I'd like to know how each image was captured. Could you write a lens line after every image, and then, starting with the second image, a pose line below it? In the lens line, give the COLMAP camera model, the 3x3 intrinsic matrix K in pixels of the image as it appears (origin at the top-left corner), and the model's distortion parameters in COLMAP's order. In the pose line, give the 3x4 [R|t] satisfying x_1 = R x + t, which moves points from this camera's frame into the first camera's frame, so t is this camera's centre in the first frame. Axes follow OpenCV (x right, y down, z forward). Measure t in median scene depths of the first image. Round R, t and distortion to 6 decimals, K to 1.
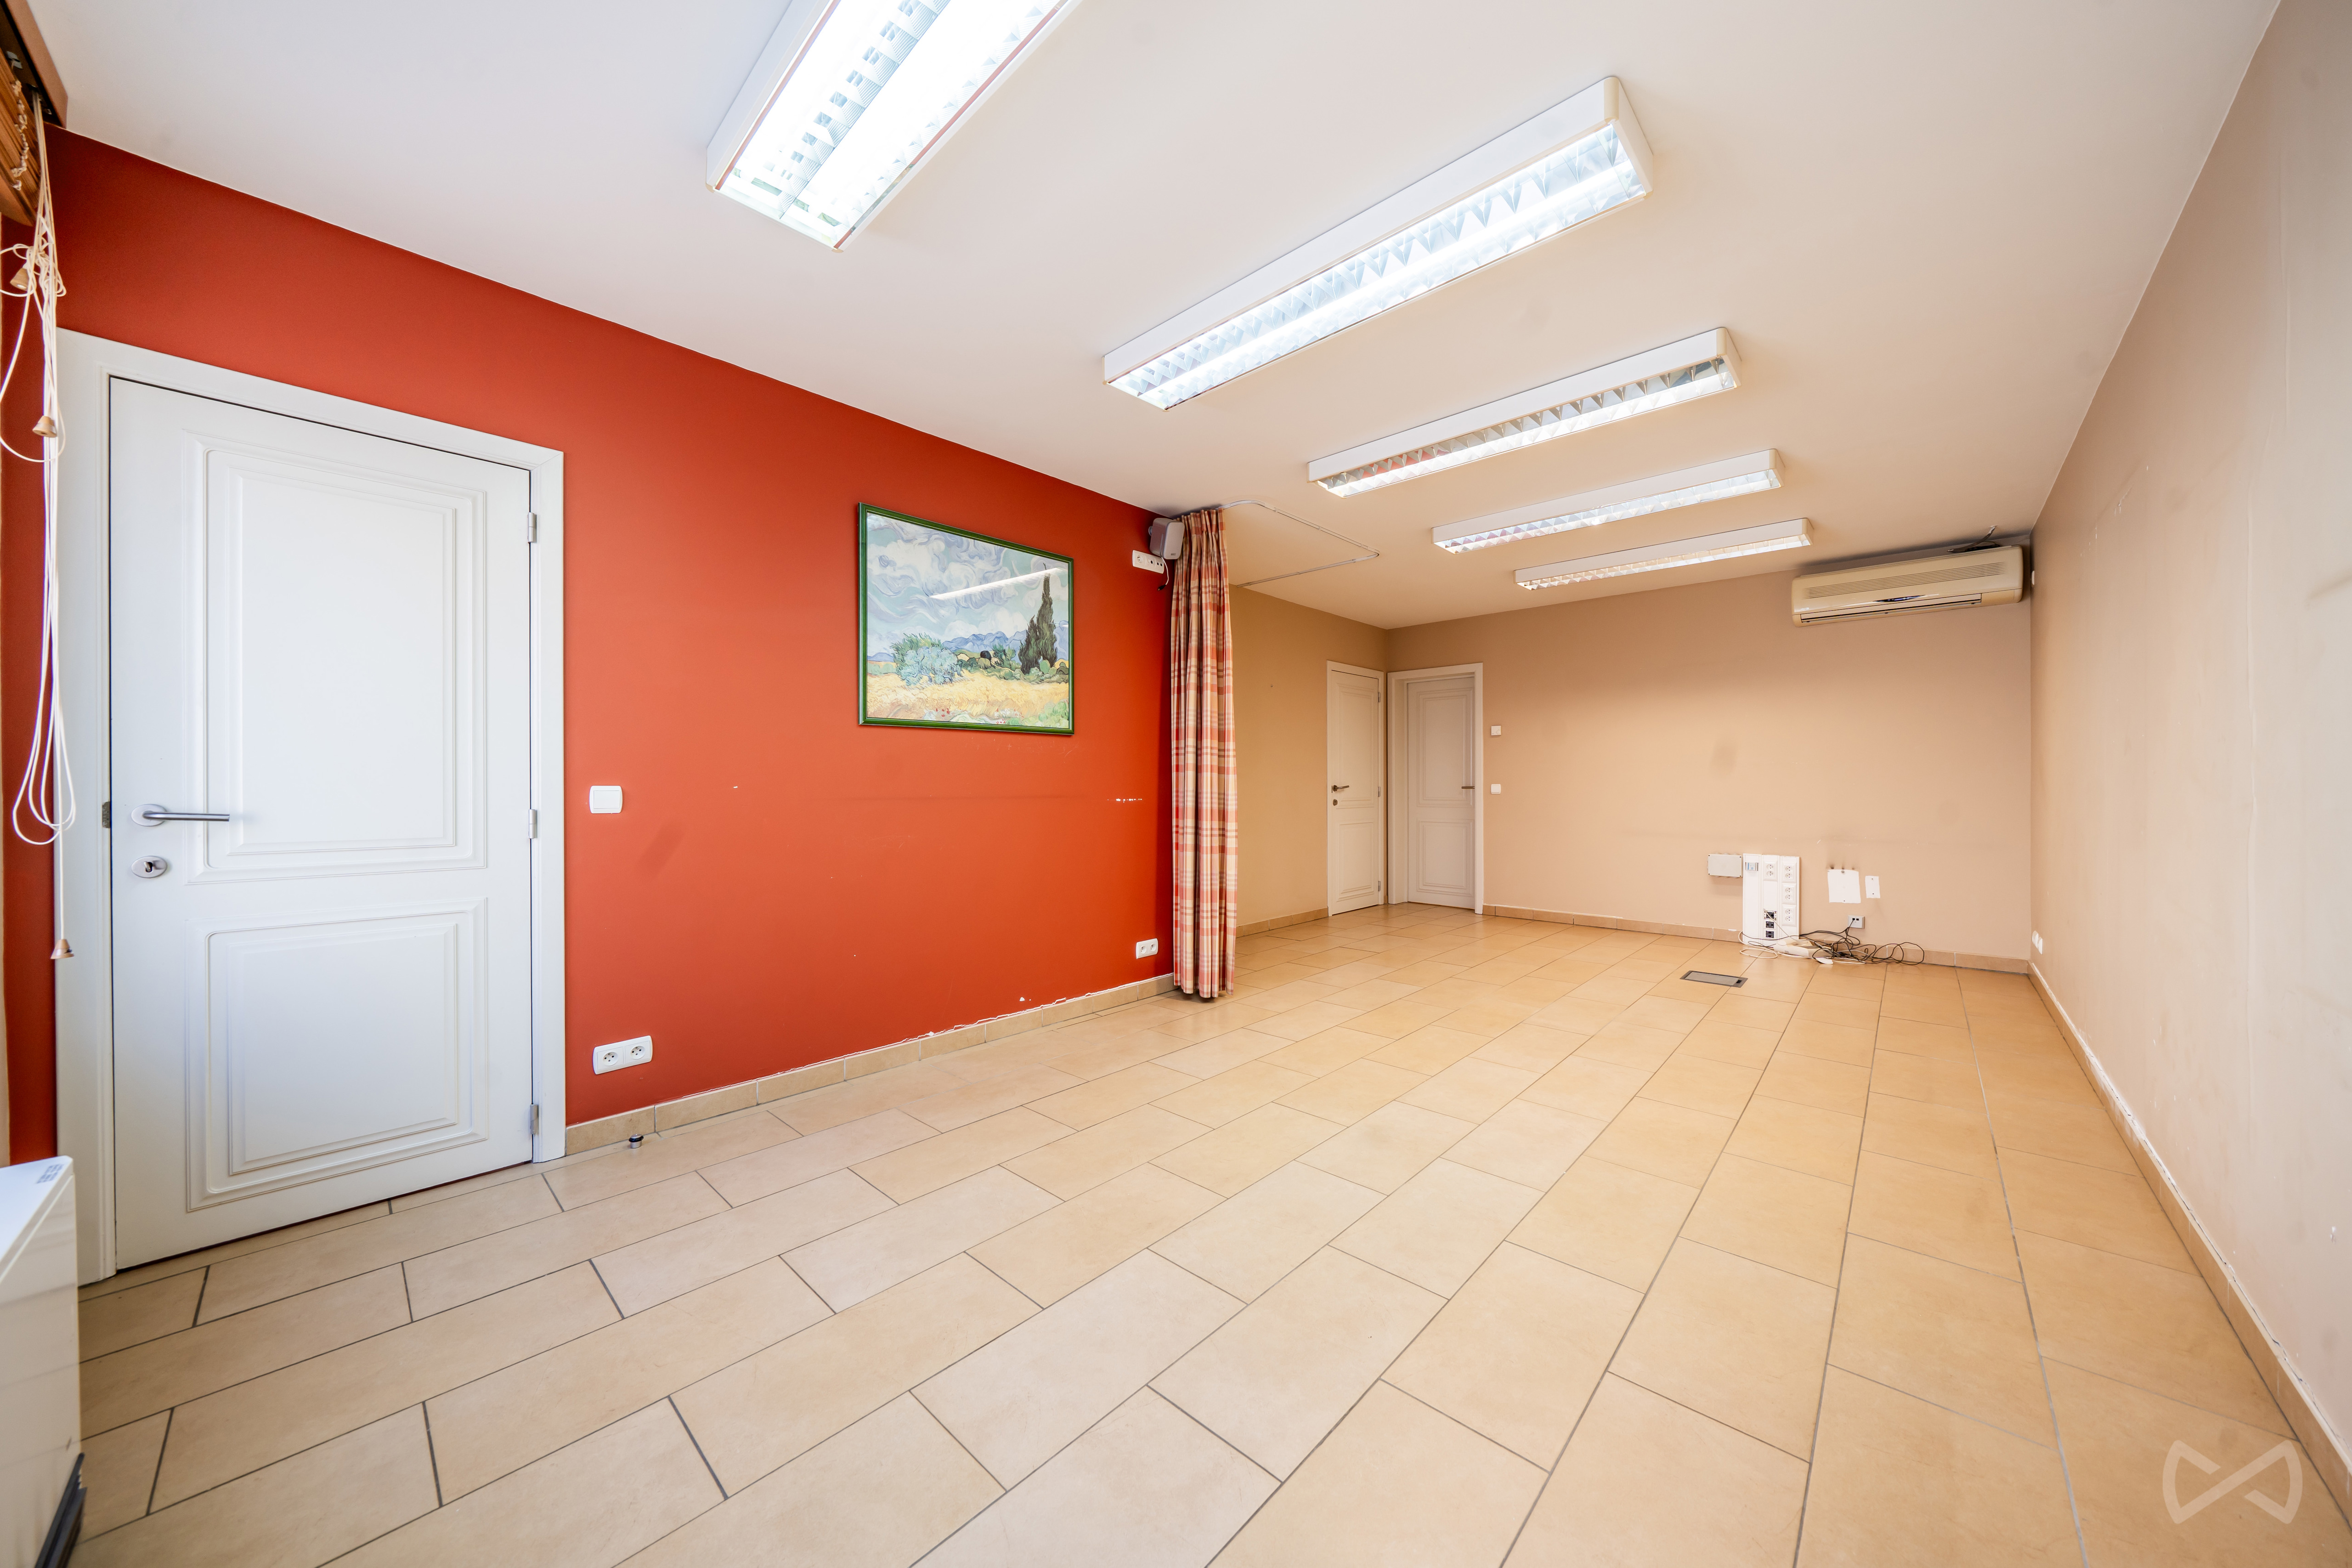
lens RADIAL K [[807.2, 0, 1162.8], [0, 807.2, 786.4], [0, 0, 1]] dist [-0.001415, -0.000042]
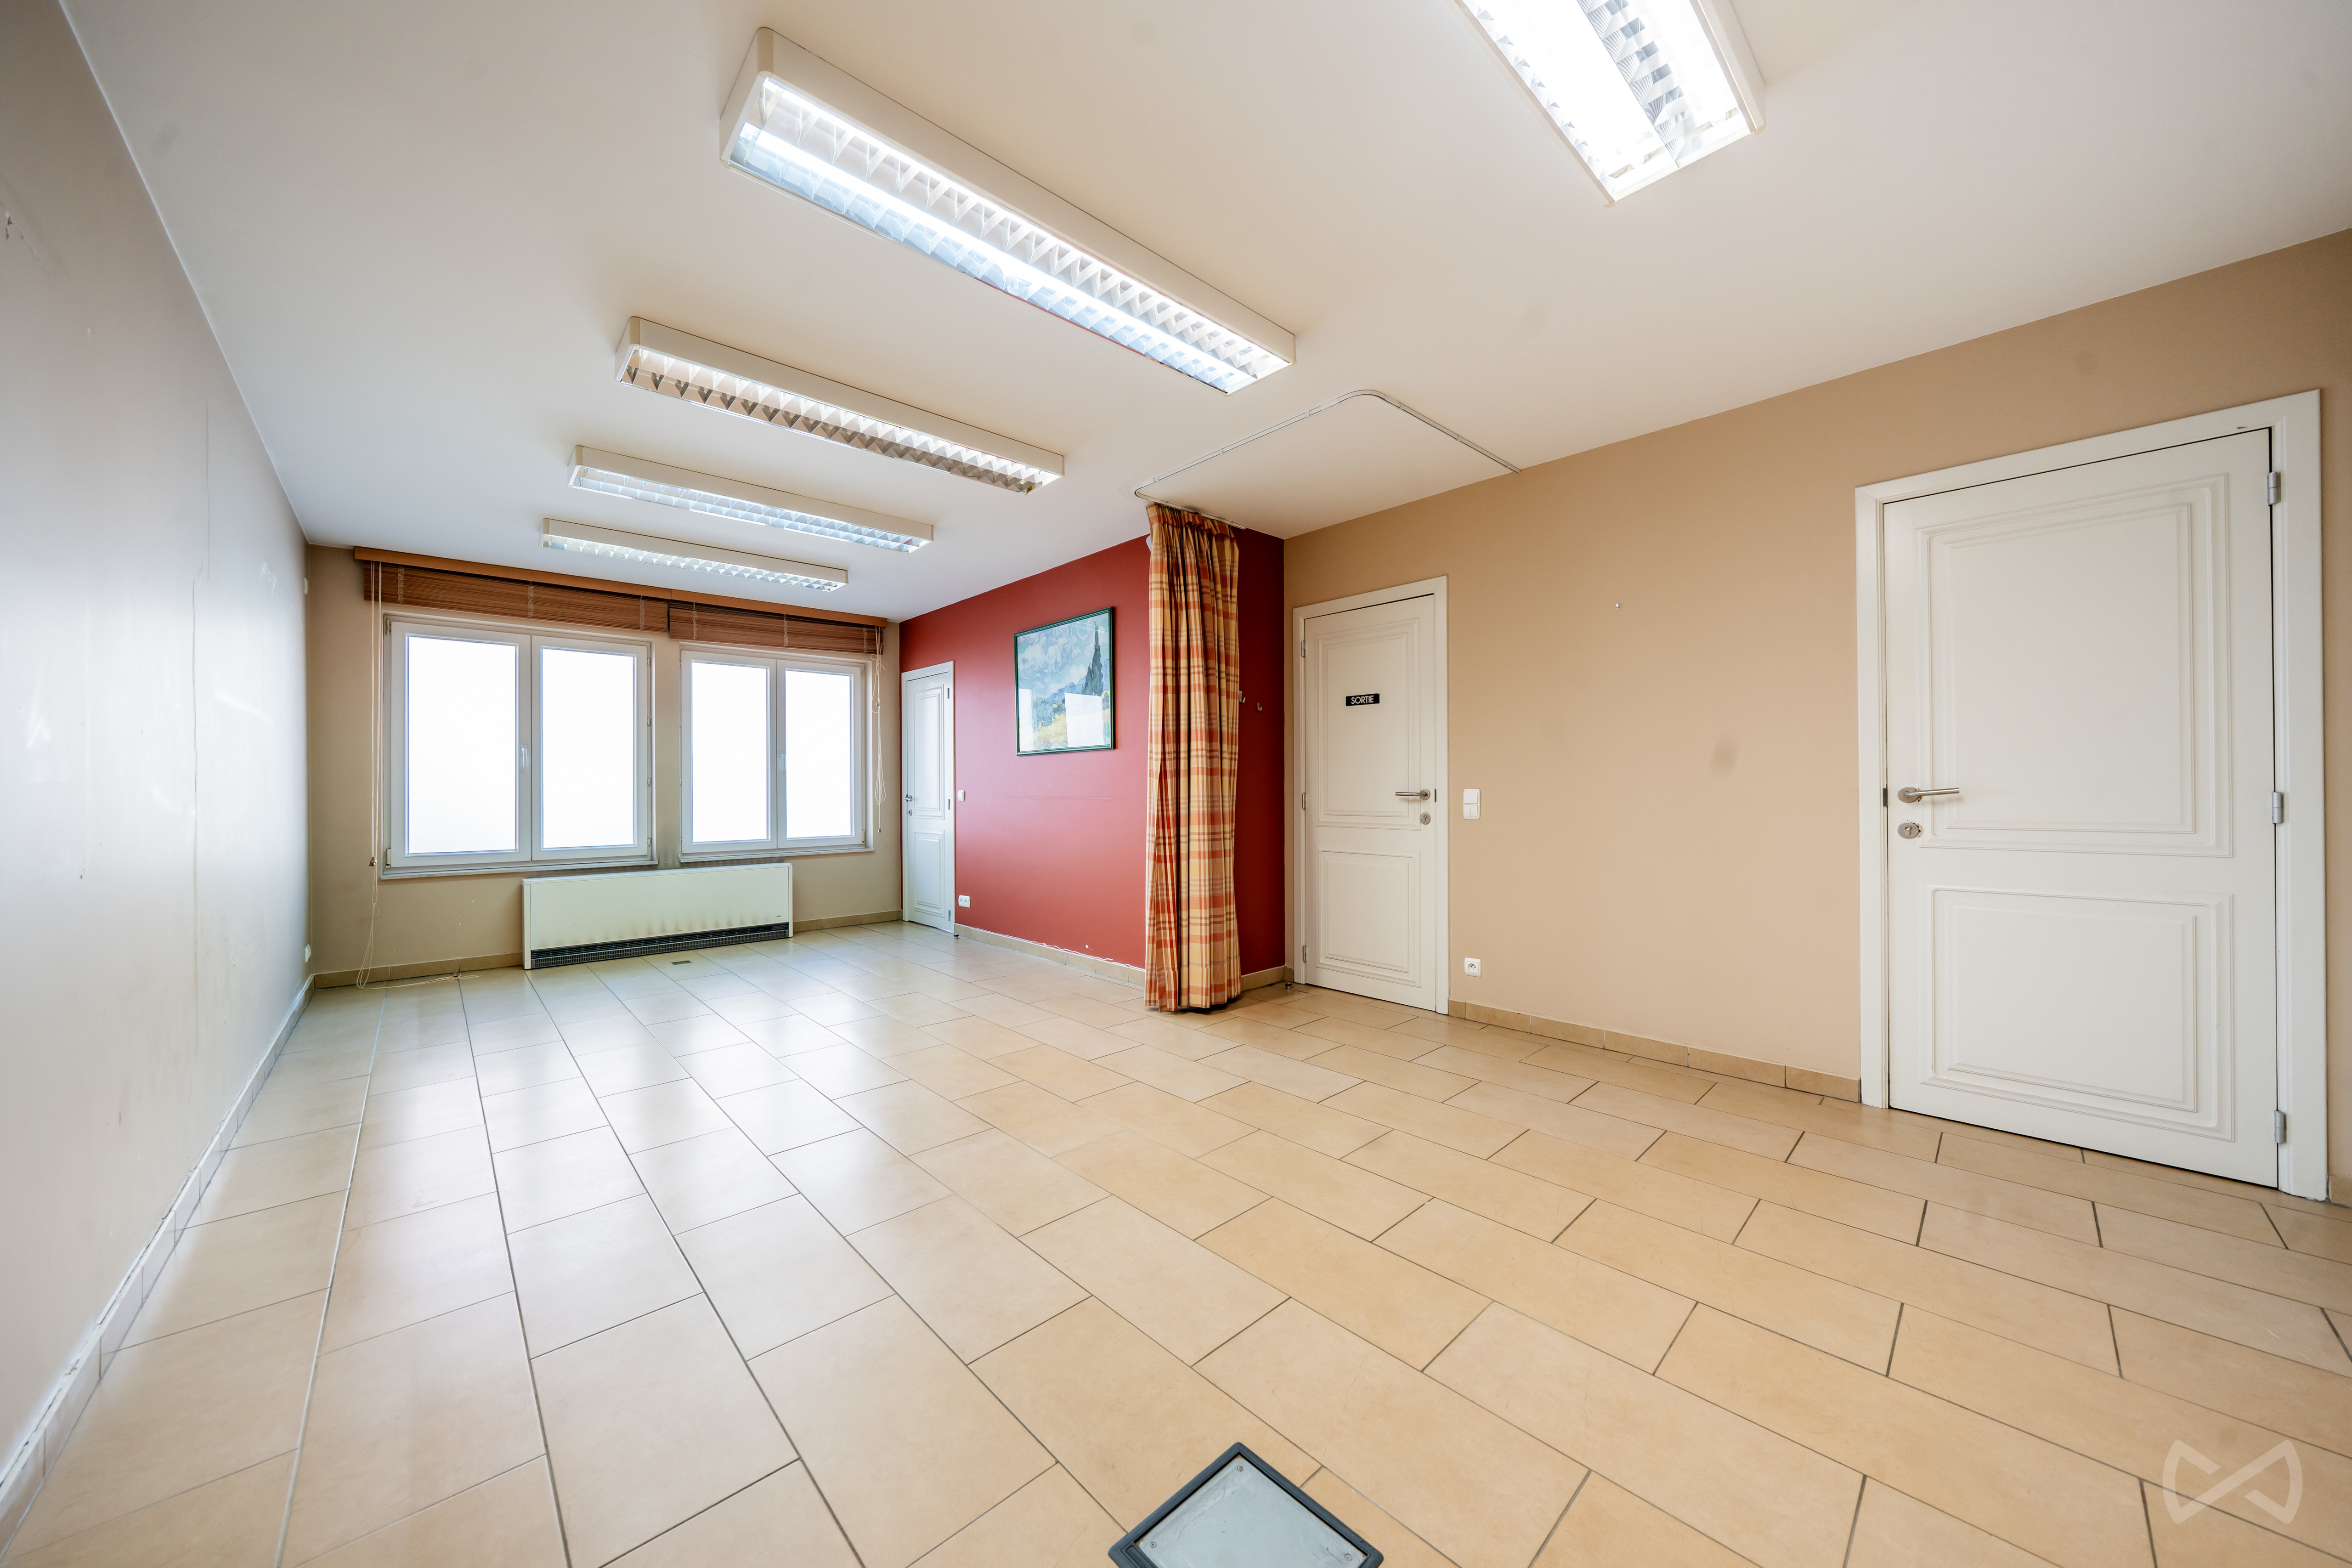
lens RADIAL K [[807.2, 0, 1159.8], [0, 807.2, 784.3], [0, 0, 1]] dist [-0.001415, -0.000042]
pose [[-0.070330, 0.010388, -0.997470, 1.200199], [0.014724, 0.999848, 0.009375, -0.022867], [0.997415, -0.014028, -0.070472, 1.242833]]
